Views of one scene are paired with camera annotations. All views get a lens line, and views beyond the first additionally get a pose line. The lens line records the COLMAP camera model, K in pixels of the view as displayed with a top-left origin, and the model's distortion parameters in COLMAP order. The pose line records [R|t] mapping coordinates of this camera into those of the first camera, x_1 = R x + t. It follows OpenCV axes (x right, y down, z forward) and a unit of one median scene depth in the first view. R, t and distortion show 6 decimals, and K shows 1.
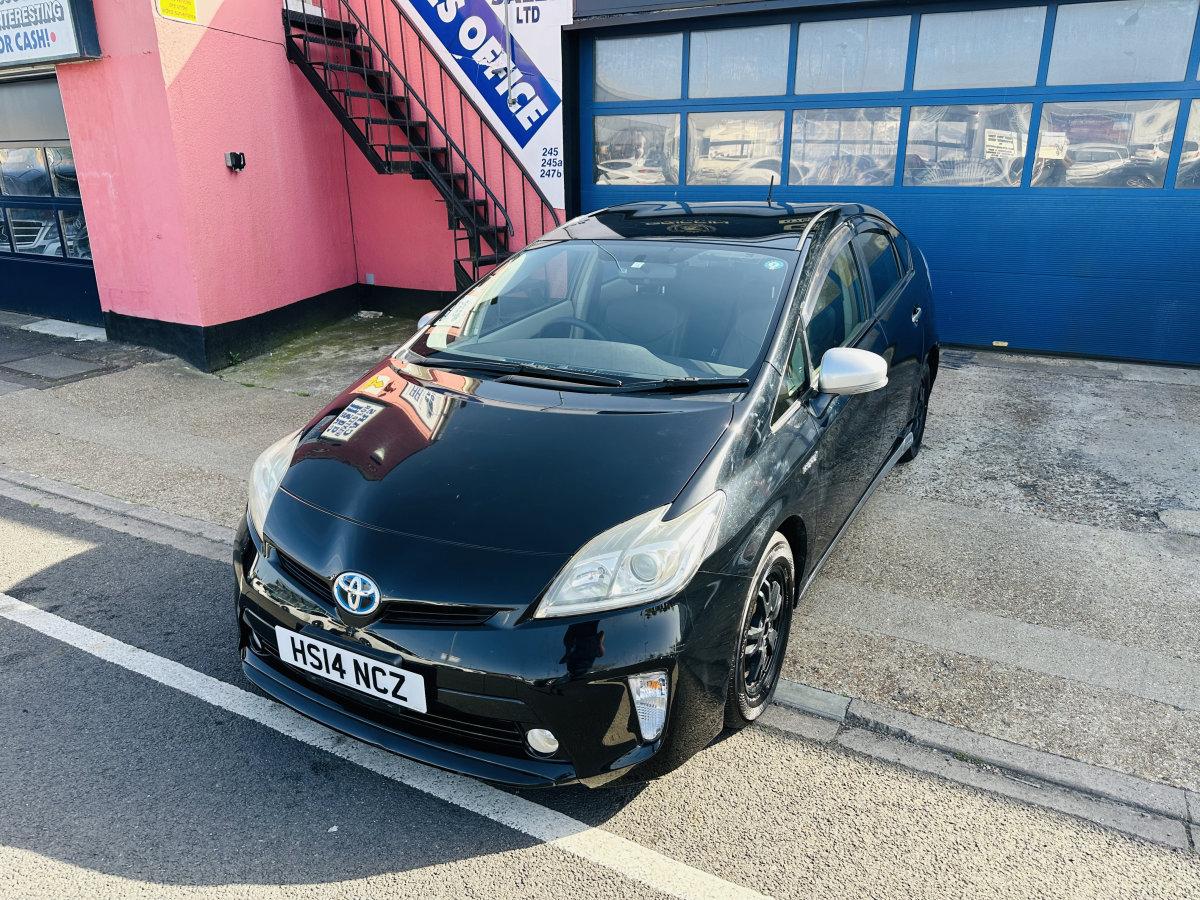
lens RADIAL K [[852.3, 0, 597.7], [0, 852.3, 455.6], [0, 0, 1]] dist [0.026289, -0.033464]
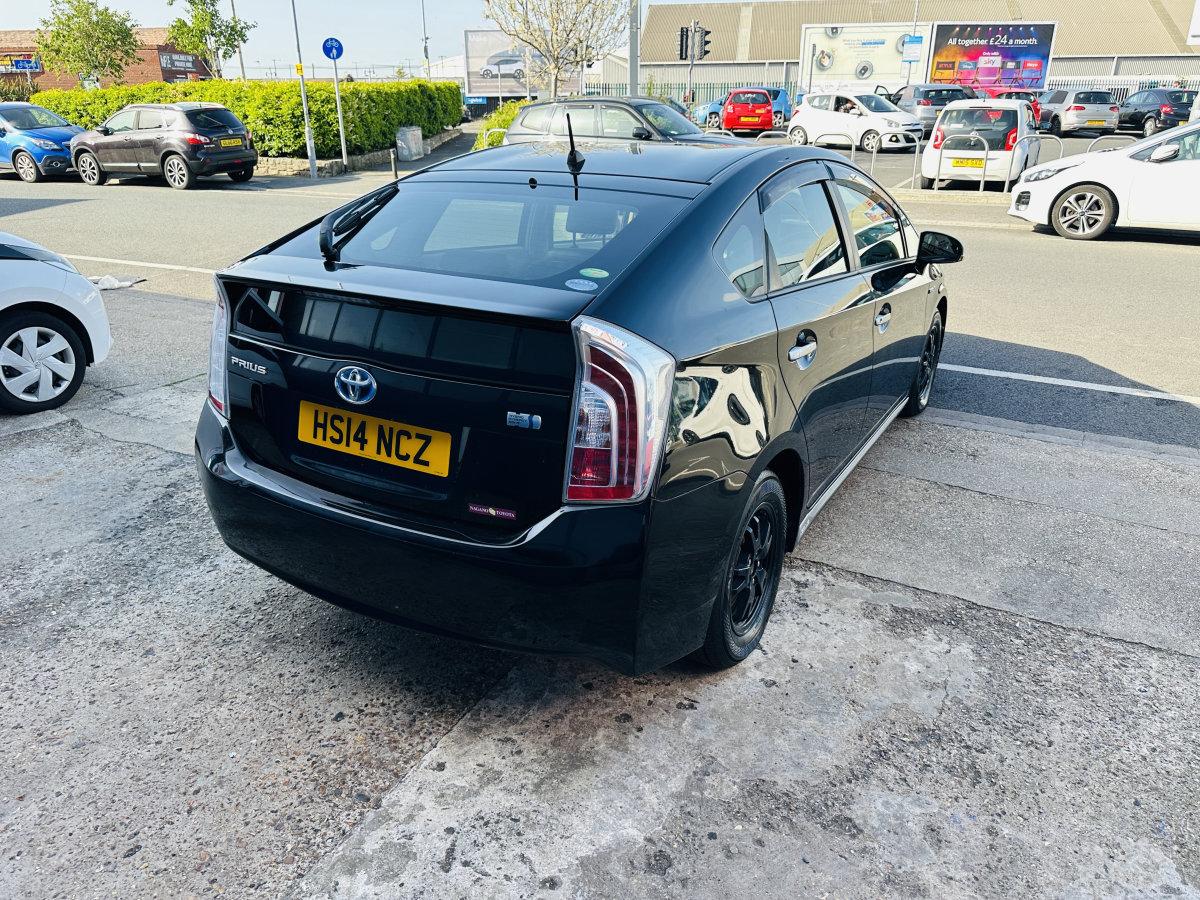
lens RADIAL K [[852.3, 0, 599.1], [0, 852.3, 449.1], [0, 0, 1]] dist [0.026289, -0.033464]
pose [[-0.999850, 0.005544, 0.016431, 0.108341], [0.014960, 0.754898, 0.655671, -0.336452], [-0.008769, 0.655819, -0.754868, 0.995369]]
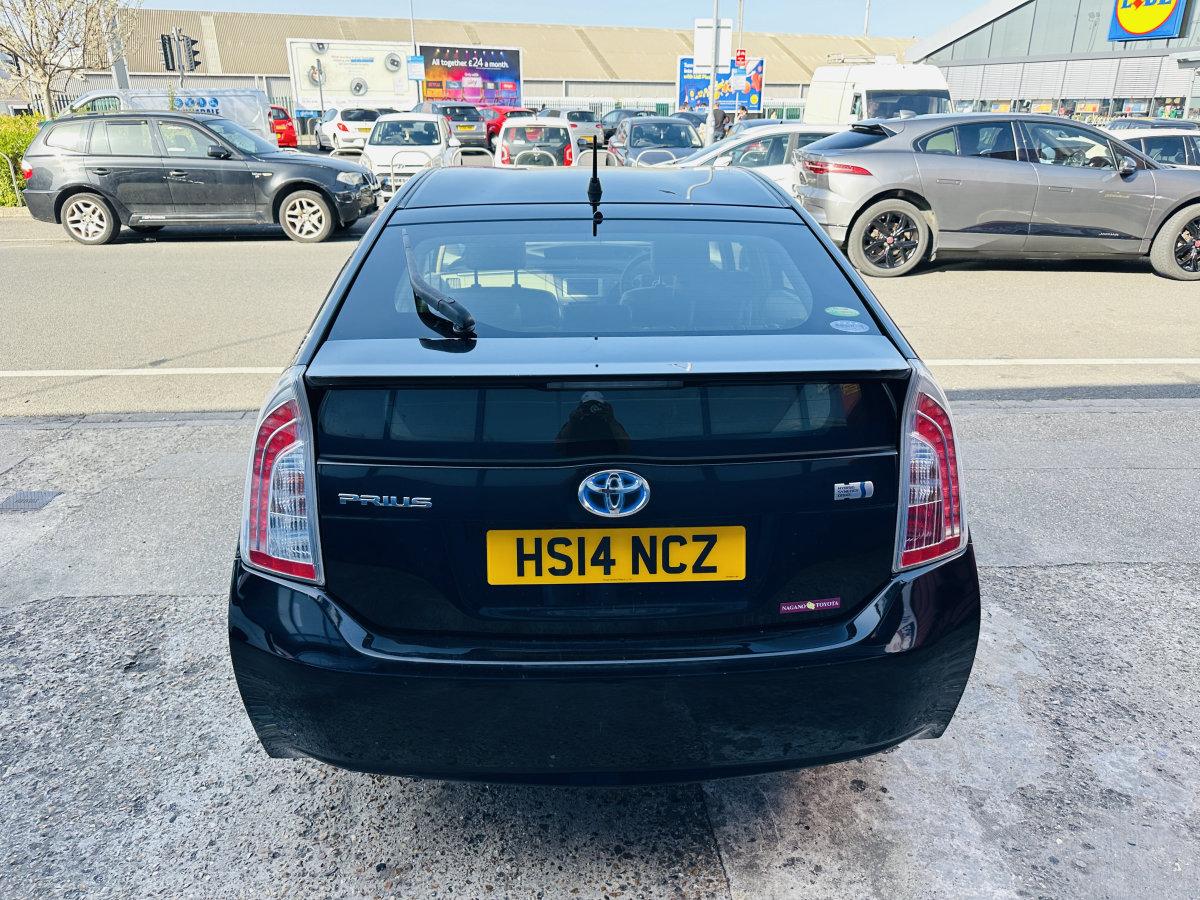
lens RADIAL K [[852.3, 0, 606.5], [0, 852.3, 443.8], [0, 0, 1]] dist [0.026289, -0.033464]
pose [[-0.849621, 0.192709, -0.490925, 0.302871], [-0.167377, 0.784202, 0.597504, -0.304943], [0.500129, 0.589822, -0.634020, 0.893901]]
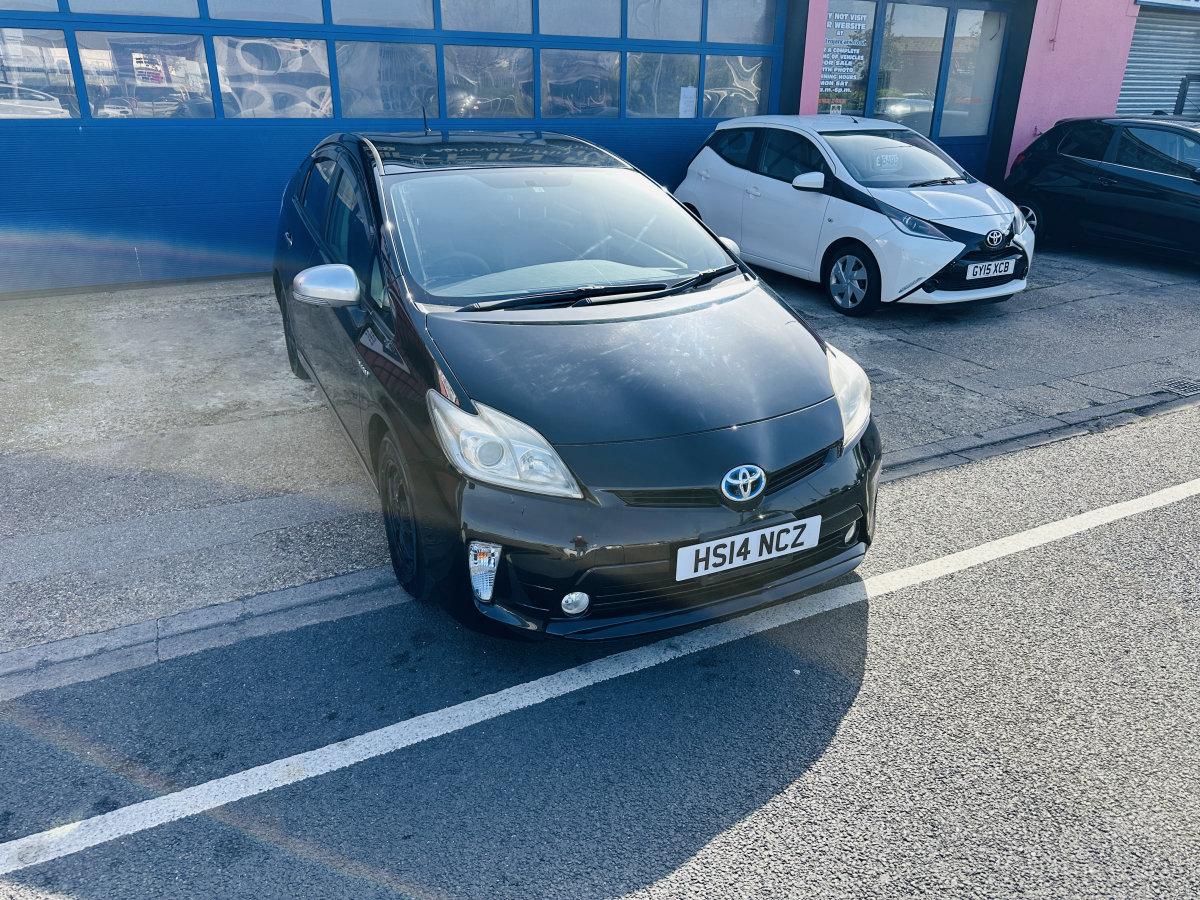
lens RADIAL K [[852.3, 0, 599.3], [0, 852.3, 454.5], [0, 0, 1]] dist [0.026289, -0.033464]
pose [[0.569482, -0.308350, 0.761978, -0.376180], [0.255838, 0.947423, 0.192189, -0.042693], [-0.781177, 0.085495, 0.618428, 0.134491]]
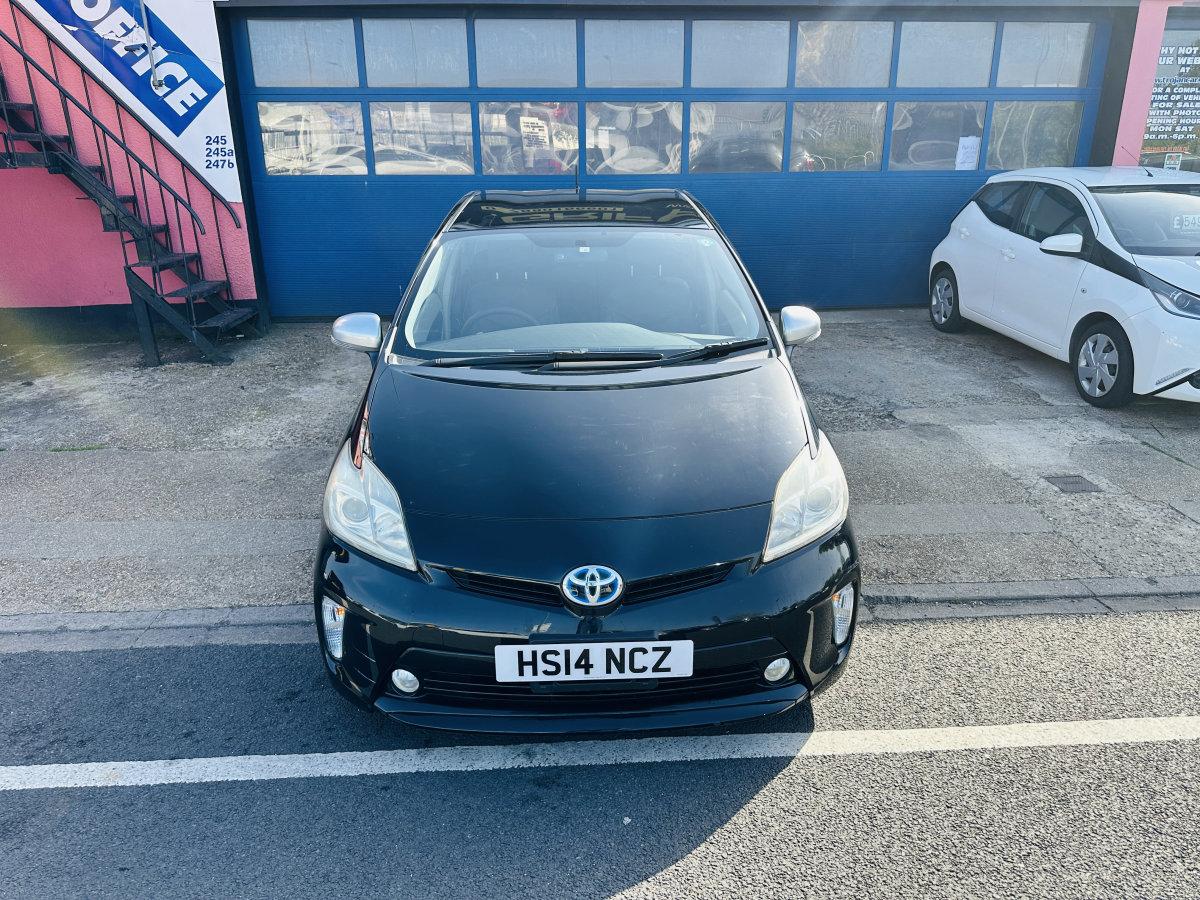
lens RADIAL K [[852.3, 0, 601.6], [0, 852.3, 444.8], [0, 0, 1]] dist [0.026289, -0.033464]
pose [[0.855580, -0.170909, 0.488643, -0.221288], [0.171049, 0.984246, 0.044757, -0.013061], [-0.488594, 0.045289, 0.871335, 0.035974]]
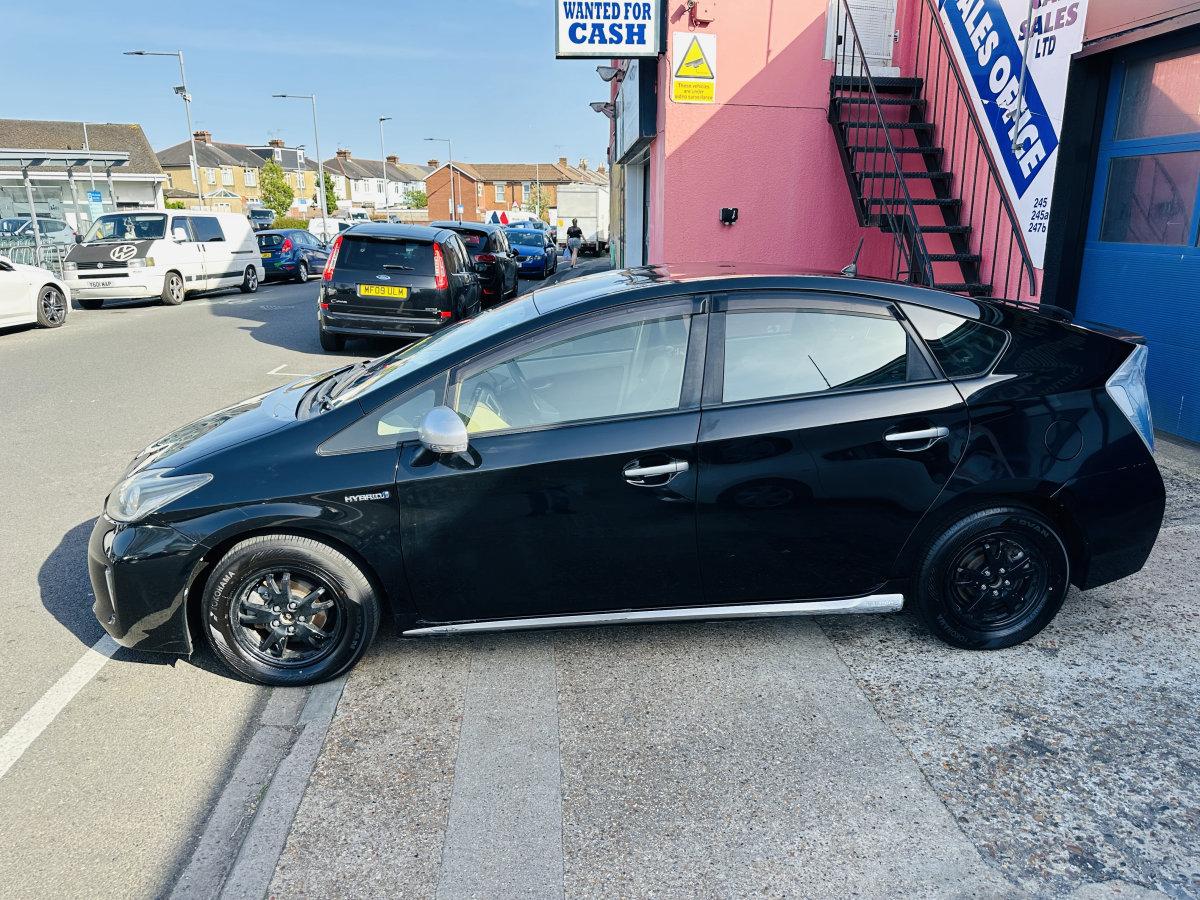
lens RADIAL K [[852.3, 0, 595.5], [0, 852.3, 451.6], [0, 0, 1]] dist [0.026289, -0.033464]
pose [[0.547006, 0.226659, -0.805860, 0.478501], [-0.268782, 0.959232, 0.087352, -0.083693], [0.792806, 0.168818, 0.585627, 0.219144]]
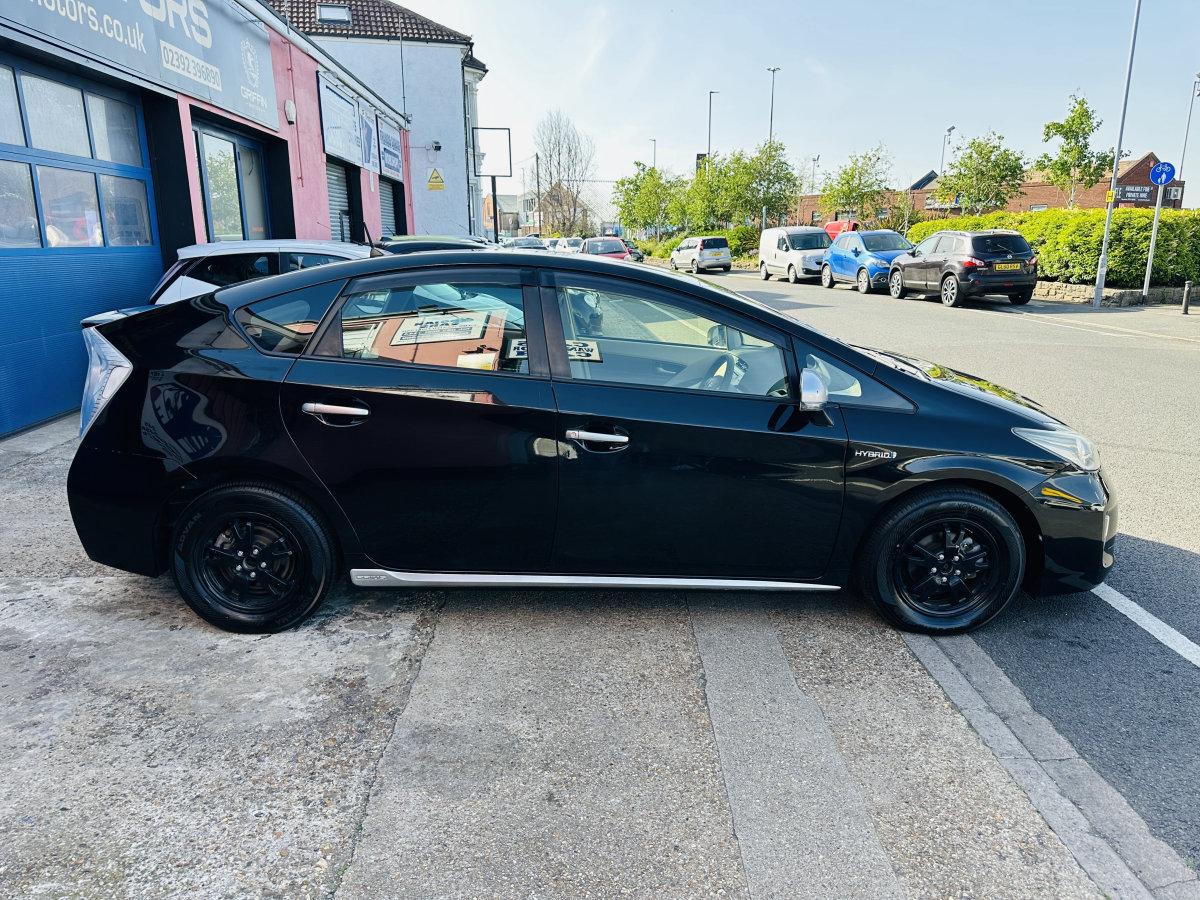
lens RADIAL K [[852.3, 0, 608.4], [0, 852.3, 450.5], [0, 0, 1]] dist [0.026289, -0.033464]
pose [[-0.507937, -0.202218, 0.837322, -0.401883], [0.283444, 0.878685, 0.384151, -0.238430], [-0.813425, 0.432458, -0.388999, 0.759686]]
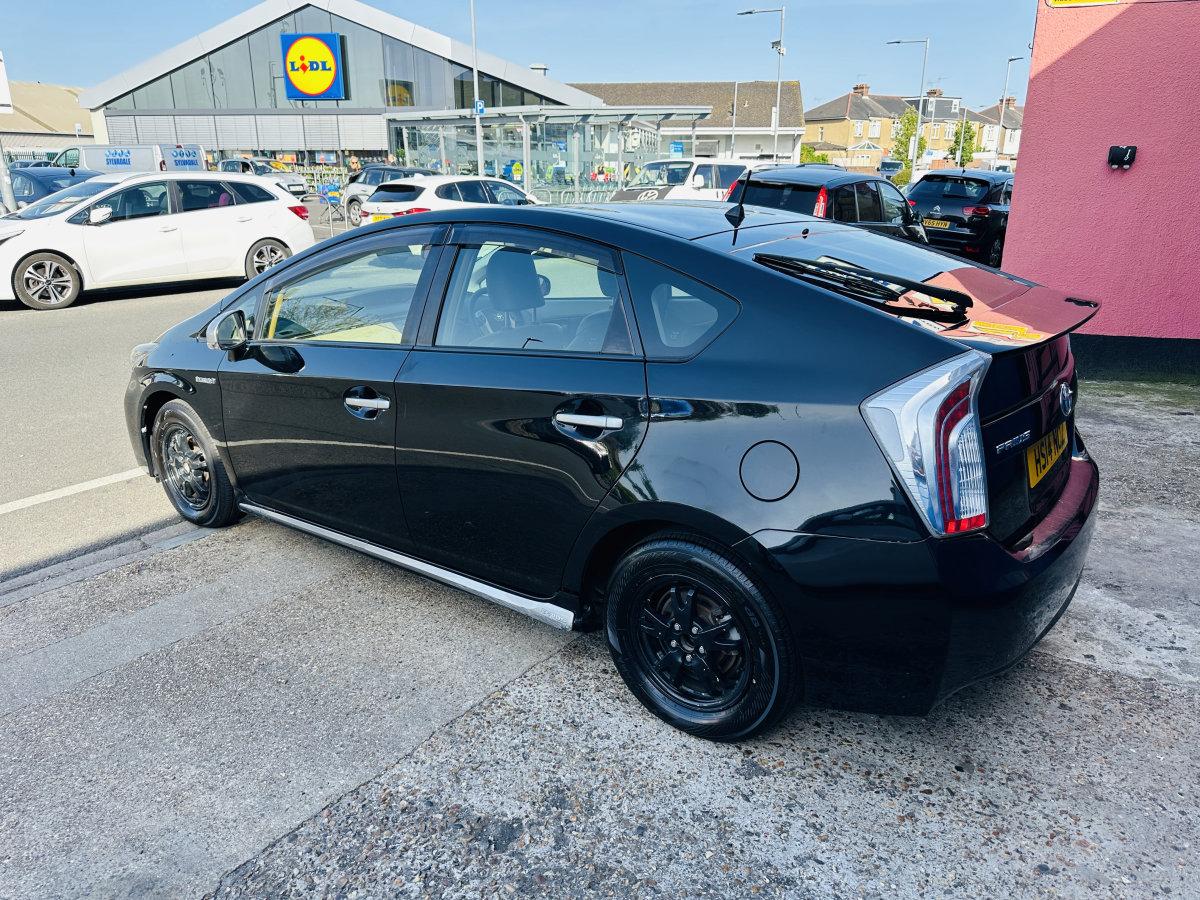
lens RADIAL K [[852.3, 0, 596.9], [0, 852.3, 448.1], [0, 0, 1]] dist [0.026289, -0.033464]
pose [[-0.135278, 0.312994, -0.940072, 0.536237], [-0.321634, 0.883539, 0.340456, -0.201978], [0.937151, 0.348415, -0.018854, 0.607279]]
